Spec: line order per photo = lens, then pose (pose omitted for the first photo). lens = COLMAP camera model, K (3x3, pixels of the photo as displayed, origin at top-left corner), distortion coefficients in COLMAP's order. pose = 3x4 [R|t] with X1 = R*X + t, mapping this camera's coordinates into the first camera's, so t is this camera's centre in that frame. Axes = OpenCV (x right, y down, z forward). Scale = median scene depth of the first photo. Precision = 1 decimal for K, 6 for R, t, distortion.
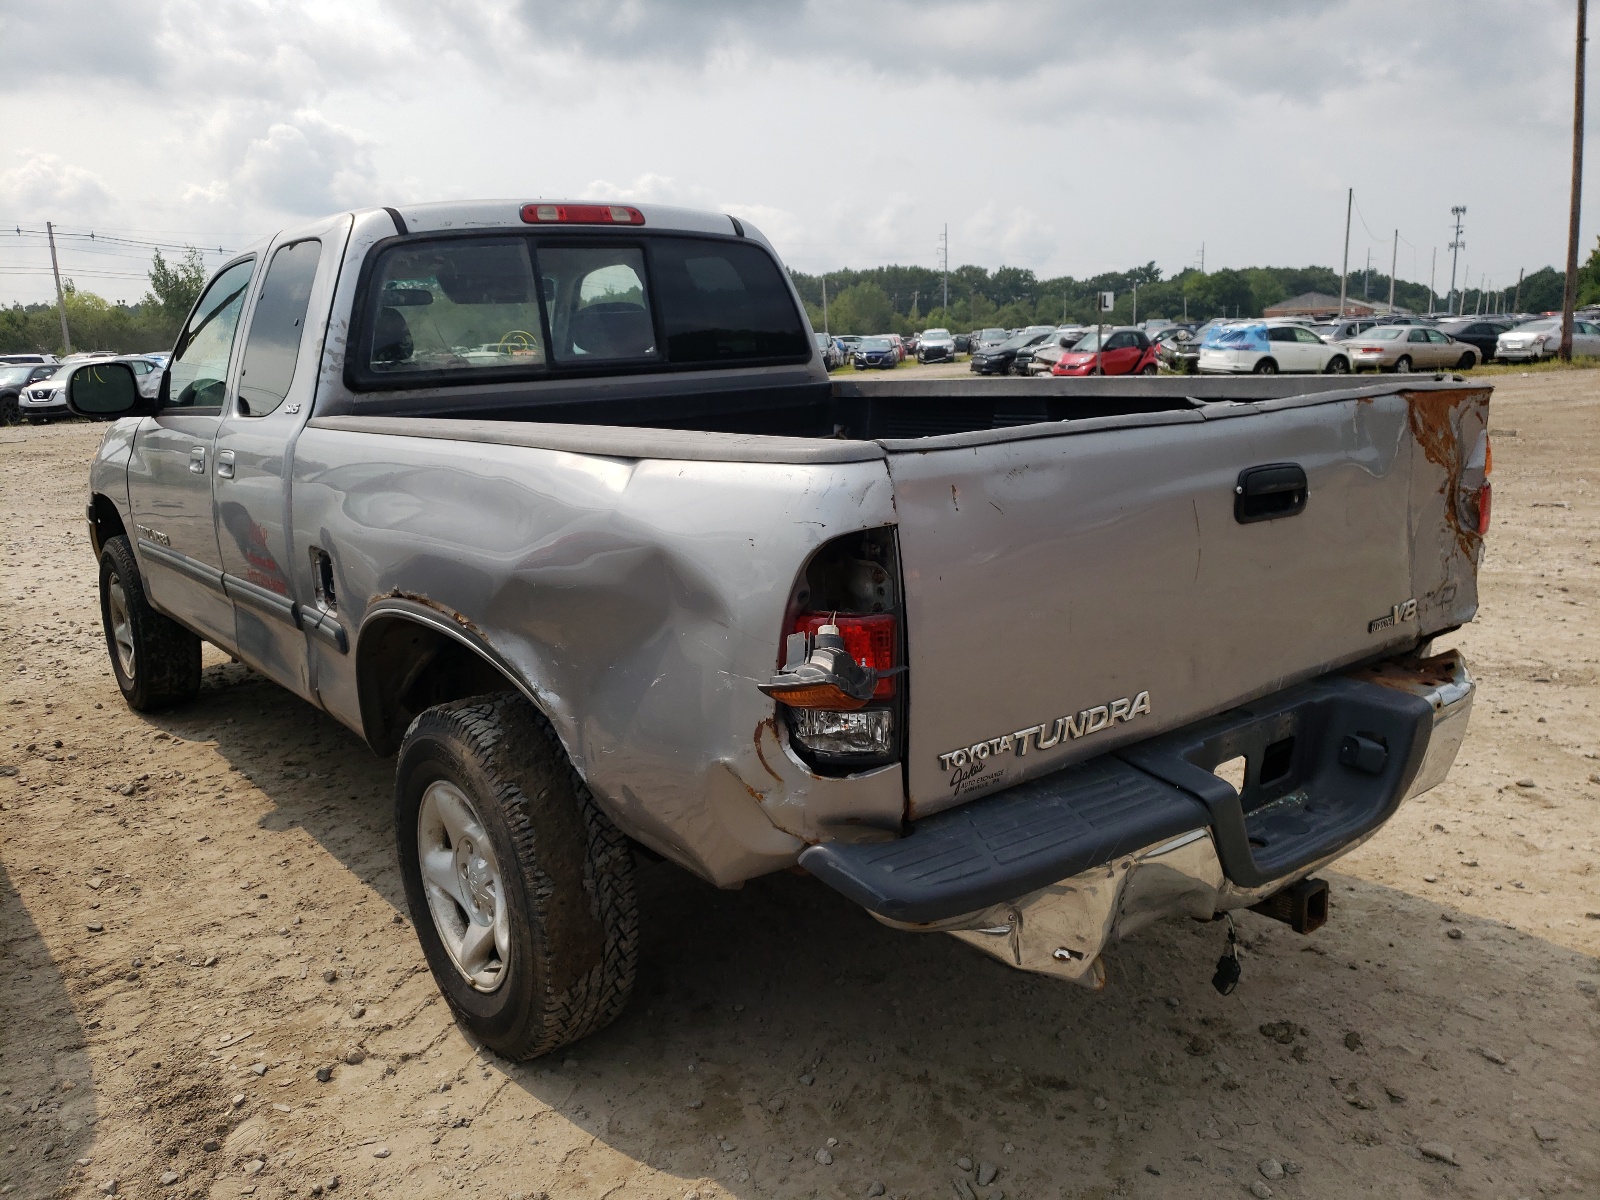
lens RADIAL K [[1226.0, 0, 755.2], [0, 1226.0, 574.2], [0, 0, 1]] dist [0.029151, -0.016921]
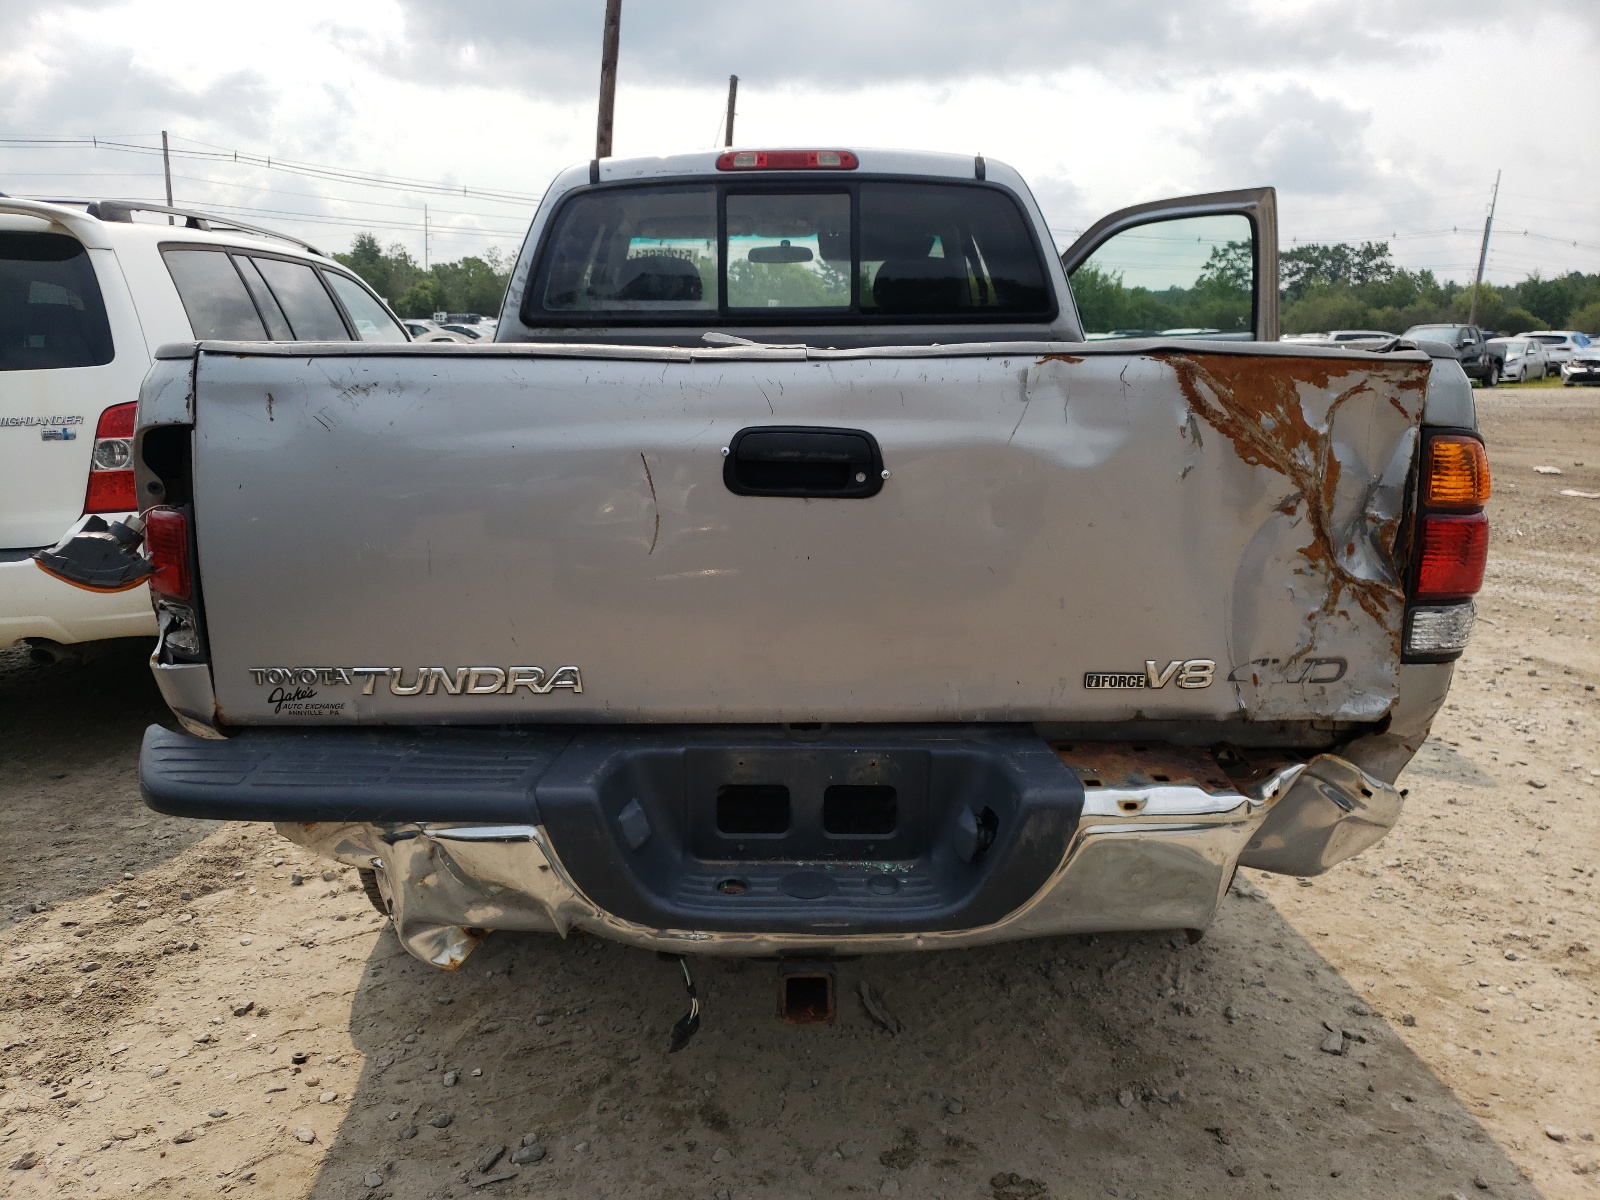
lens RADIAL K [[1226.0, 0, 787.2], [0, 1226.0, 603.9], [0, 0, 1]] dist [0.029151, -0.016921]
pose [[0.804064, 0.165249, -0.571117, 0.690092], [-0.144844, 0.986101, 0.081399, -0.030646], [0.576630, 0.017273, 0.816823, 0.283352]]
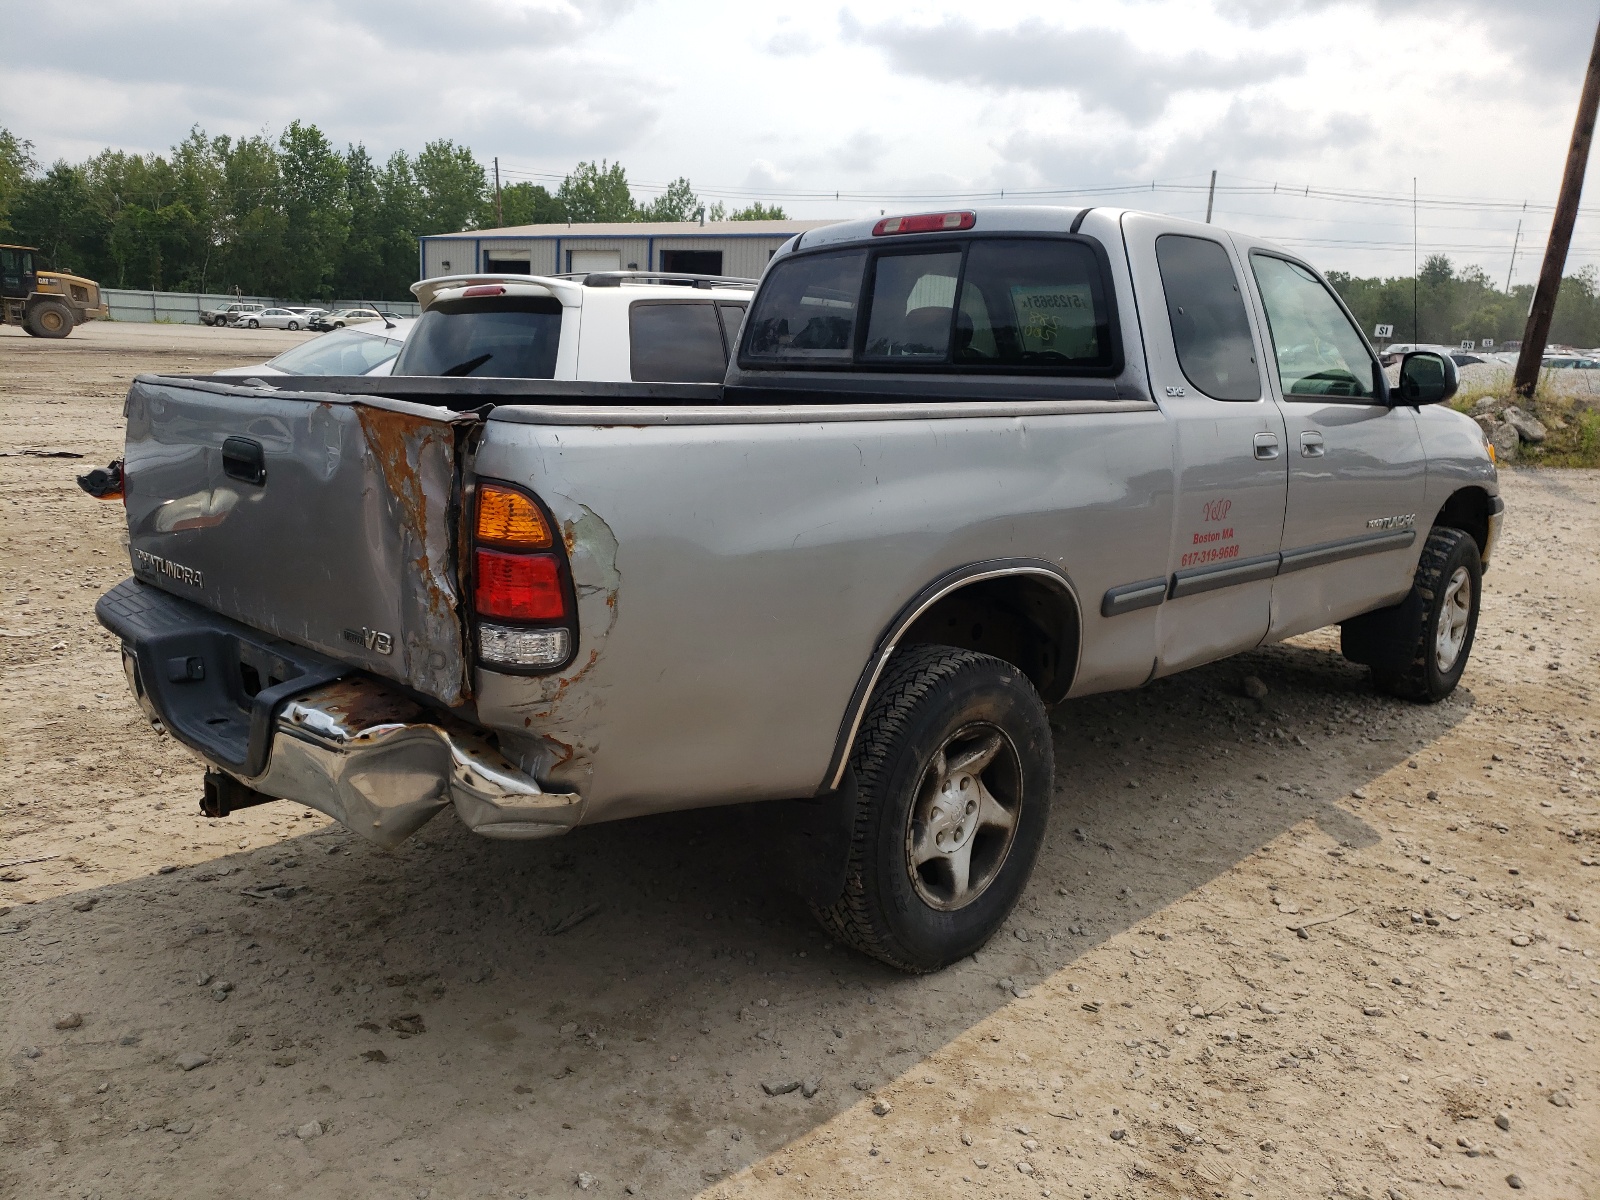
lens RADIAL K [[1226.0, 0, 783.5], [0, 1226.0, 596.1], [0, 0, 1]] dist [0.029151, -0.016921]
pose [[0.150940, 0.235998, -0.959959, 1.371295], [-0.217087, 0.955294, 0.200717, -0.241653], [0.964412, 0.178098, 0.195424, 1.037126]]
